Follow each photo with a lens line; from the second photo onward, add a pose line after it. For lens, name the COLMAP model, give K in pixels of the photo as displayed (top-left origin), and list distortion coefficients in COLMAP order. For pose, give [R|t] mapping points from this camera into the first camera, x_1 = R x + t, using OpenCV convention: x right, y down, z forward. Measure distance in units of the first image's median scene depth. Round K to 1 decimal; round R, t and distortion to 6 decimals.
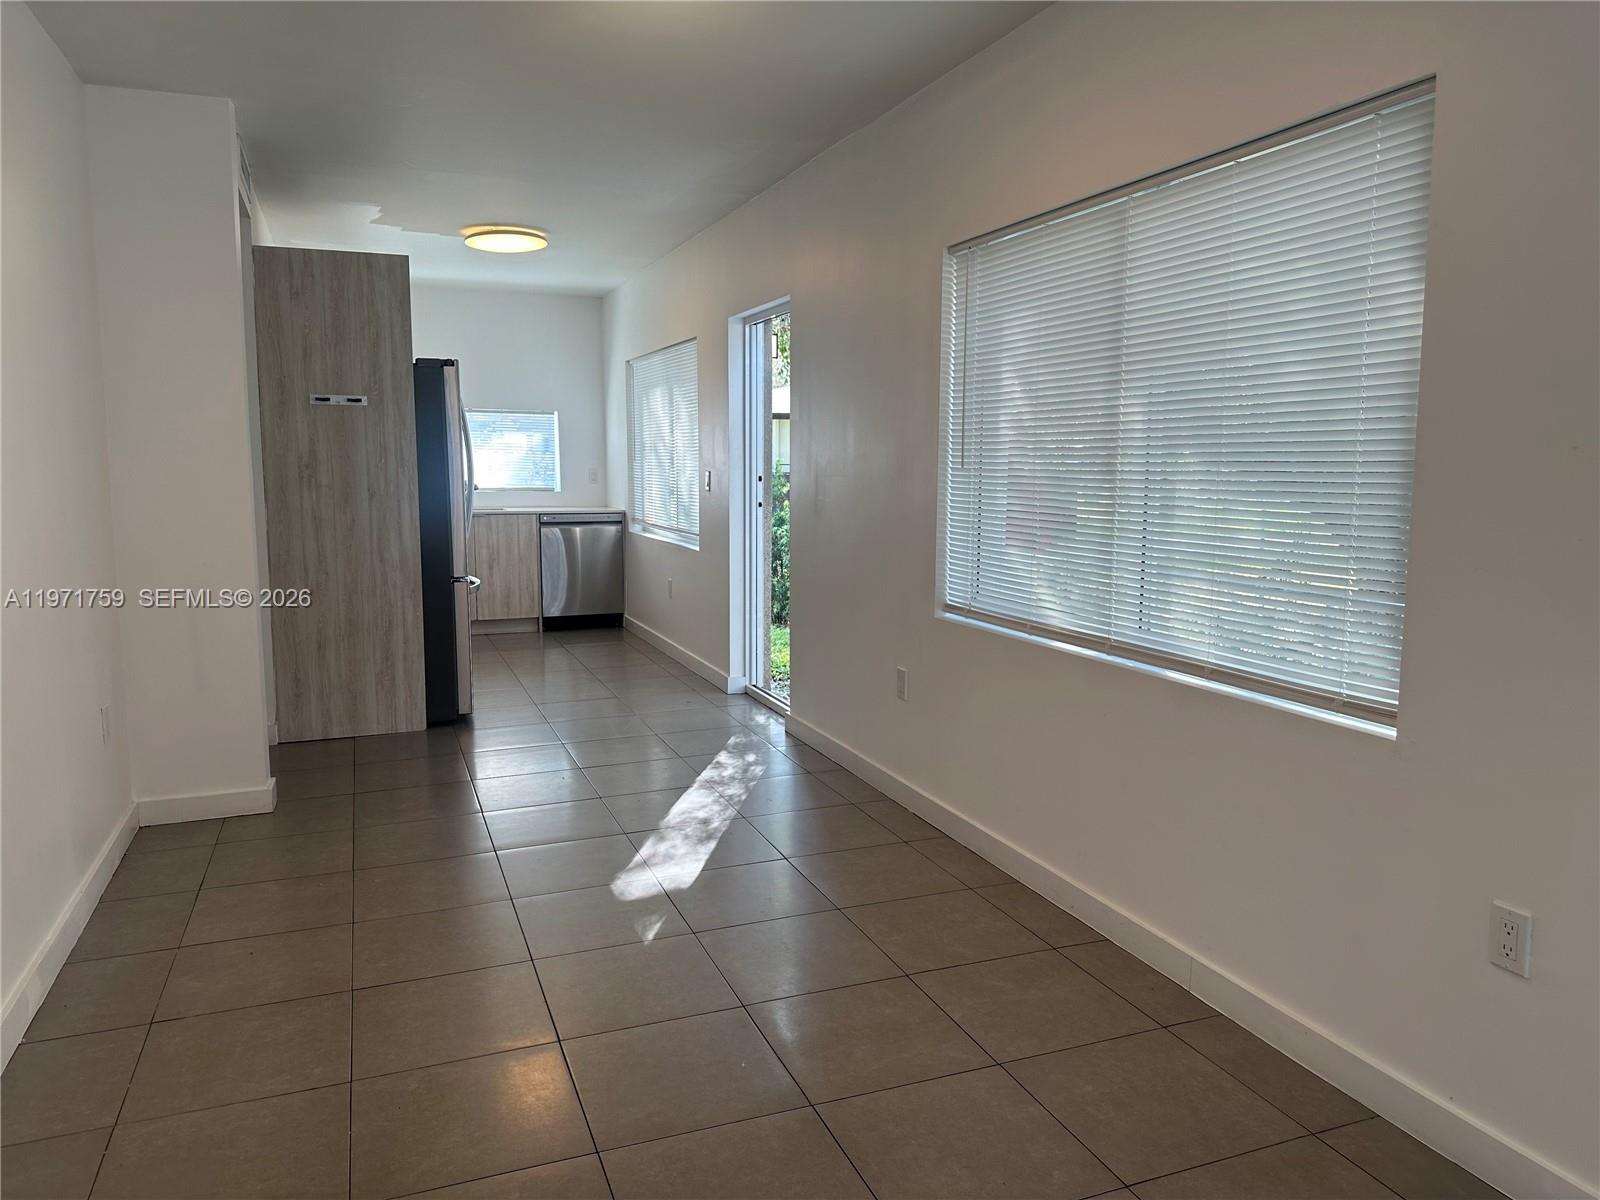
lens RADIAL K [[1130.3, 0, 800.0], [0, 1130.3, 600.0], [0, 0, 1]] dist [0.097509, -0.152936]
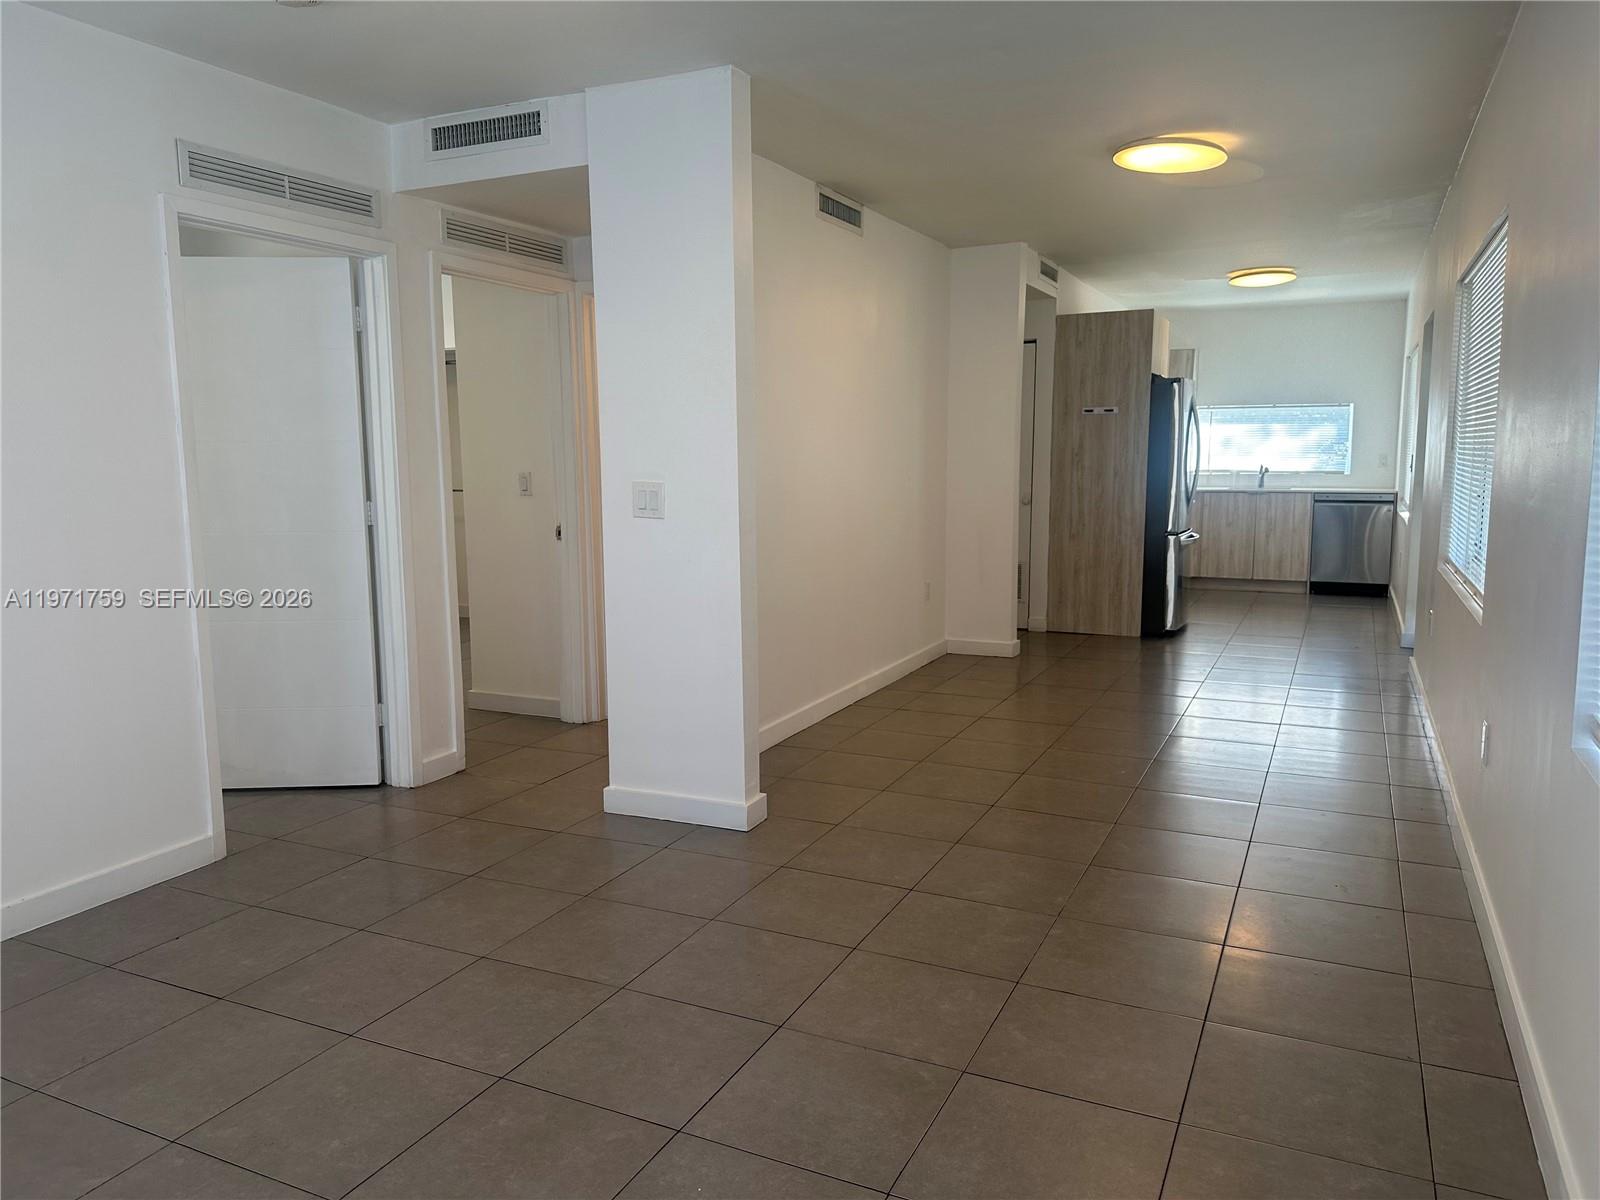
lens RADIAL K [[1130.3, 0, 800.0], [0, 1130.3, 600.0], [0, 0, 1]] dist [0.097509, -0.152936]
pose [[0.687110, 0.089486, -0.721021, 0.409737], [-0.081821, 0.995604, 0.045591, 0.036734], [0.721931, 0.027669, 0.691411, -0.305109]]
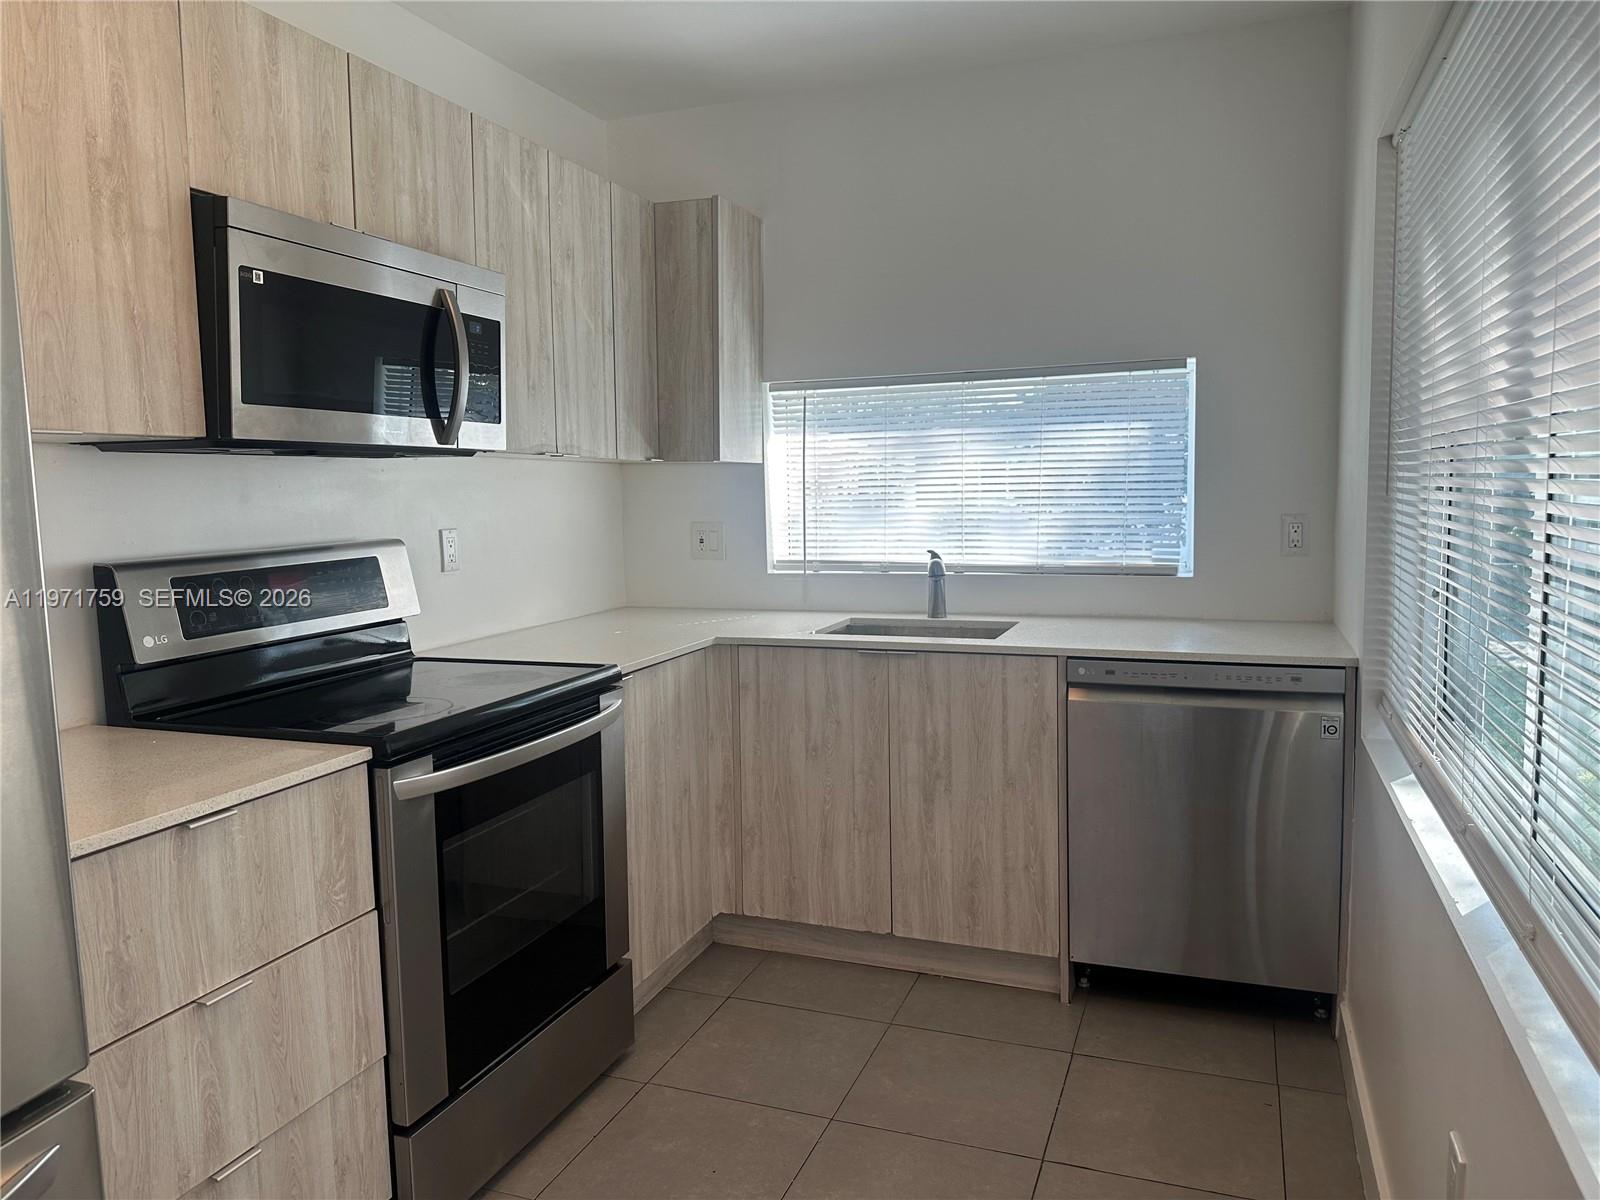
lens RADIAL K [[1108.7, 0, 794.7], [0, 1108.7, 598.6], [0, 0, 1]] dist [0.085657, -0.118250]
pose [[0.732318, 0.047218, -0.679324, -0.101320], [-0.058512, 0.998267, 0.006310, -0.137244], [0.678445, 0.035128, 0.733811, 1.073897]]
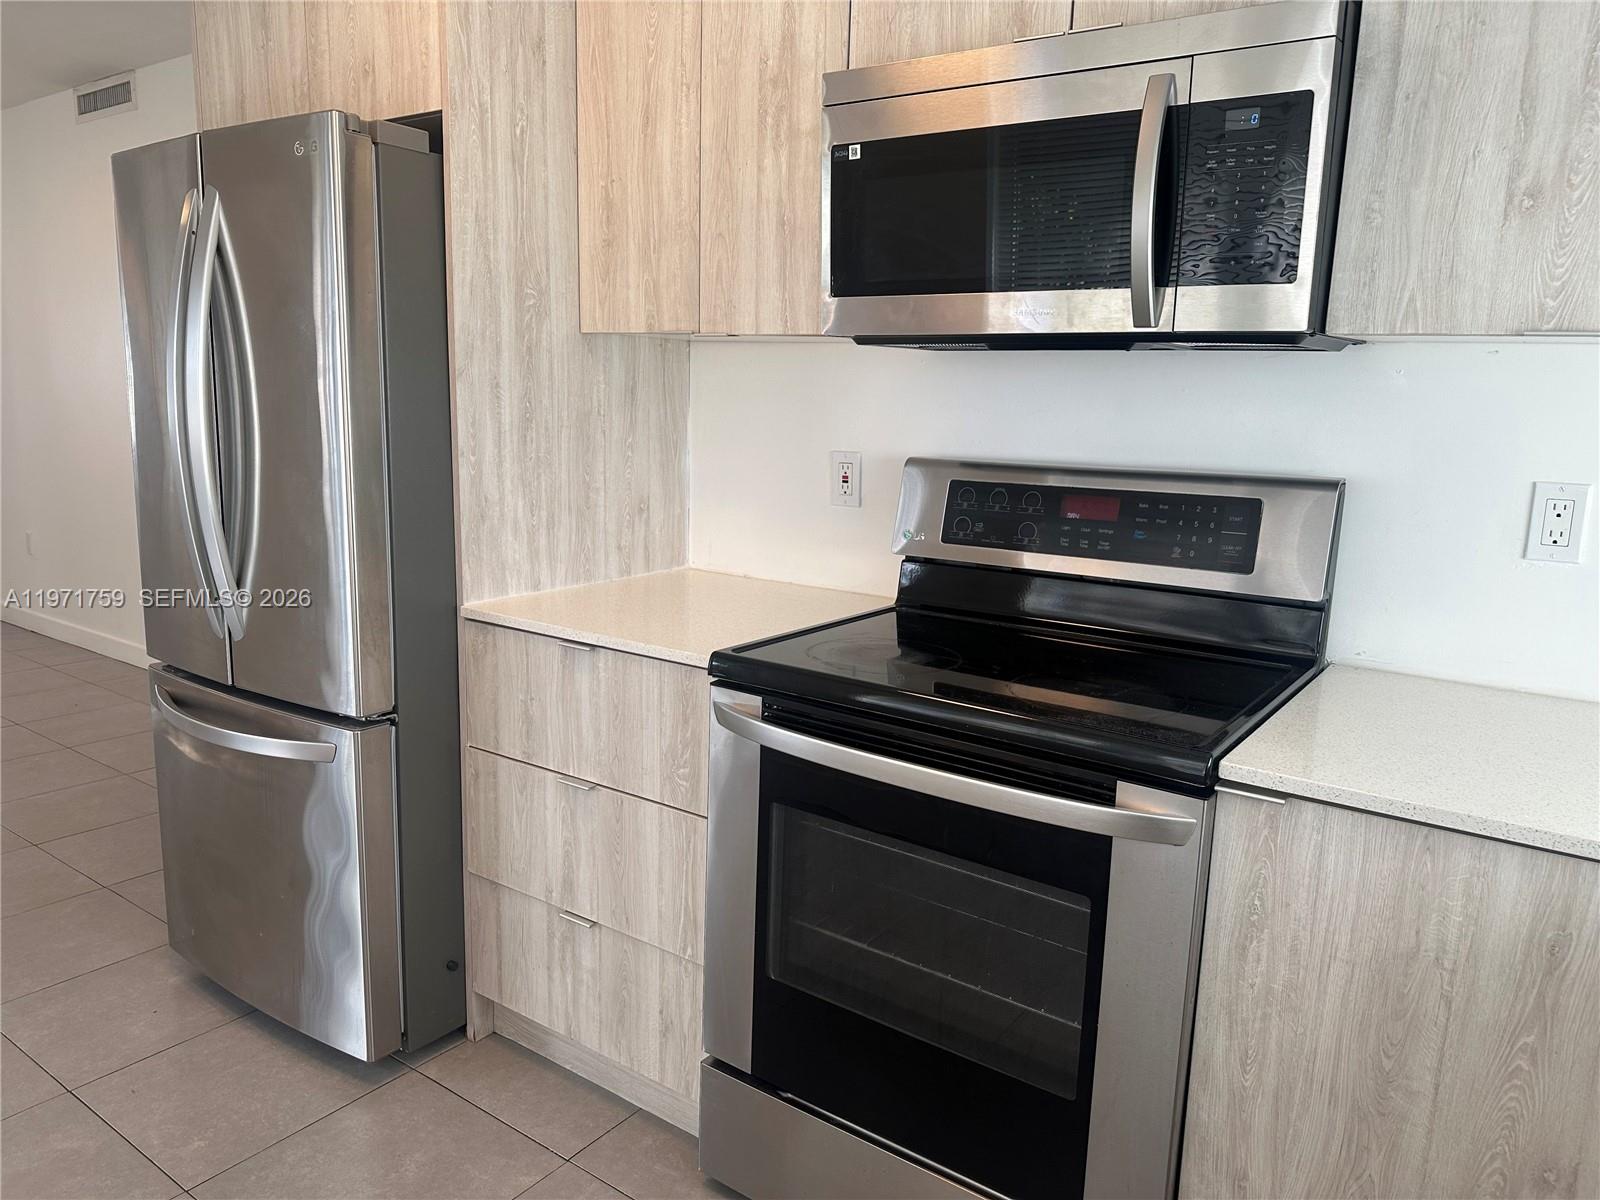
lens RADIAL K [[1130.3, 0, 800.0], [0, 1130.3, 600.0], [0, 0, 1]] dist [0.097509, -0.152936]
pose [[-0.844653, 0.066754, -0.531136, -0.271480], [-0.100741, 0.954645, 0.280187, -0.193315], [0.525749, 0.290167, -0.799619, 1.509395]]
